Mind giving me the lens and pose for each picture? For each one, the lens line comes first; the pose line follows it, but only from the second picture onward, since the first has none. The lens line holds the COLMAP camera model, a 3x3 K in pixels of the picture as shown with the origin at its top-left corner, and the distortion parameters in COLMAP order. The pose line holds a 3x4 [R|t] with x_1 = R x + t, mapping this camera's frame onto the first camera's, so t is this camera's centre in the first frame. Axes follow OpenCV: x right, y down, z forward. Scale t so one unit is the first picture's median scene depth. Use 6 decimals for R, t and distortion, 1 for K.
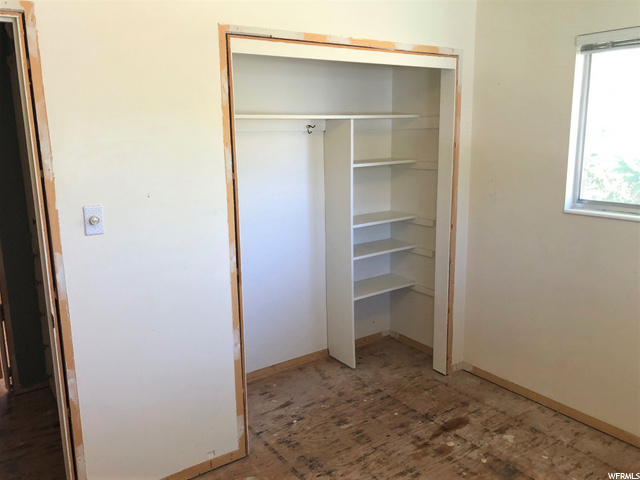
lens RADIAL K [[521.4, 0, 319.8], [0, 521.4, 238.8], [0, 0, 1]] dist [0.000463, 0.001285]
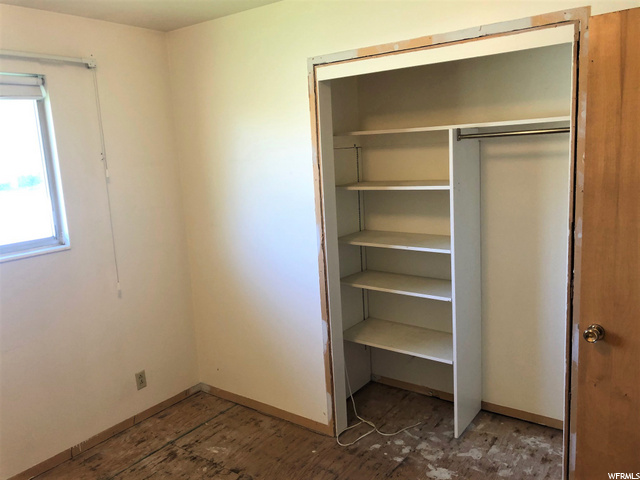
lens RADIAL K [[521.4, 0, 320.1], [0, 521.4, 239.3], [0, 0, 1]] dist [0.000463, 0.001285]
pose [[0.307905, 0.166827, -0.936677, 0.935937], [-0.148822, 0.980833, 0.125771, -0.154604], [0.939706, 0.100673, 0.326831, 0.644377]]
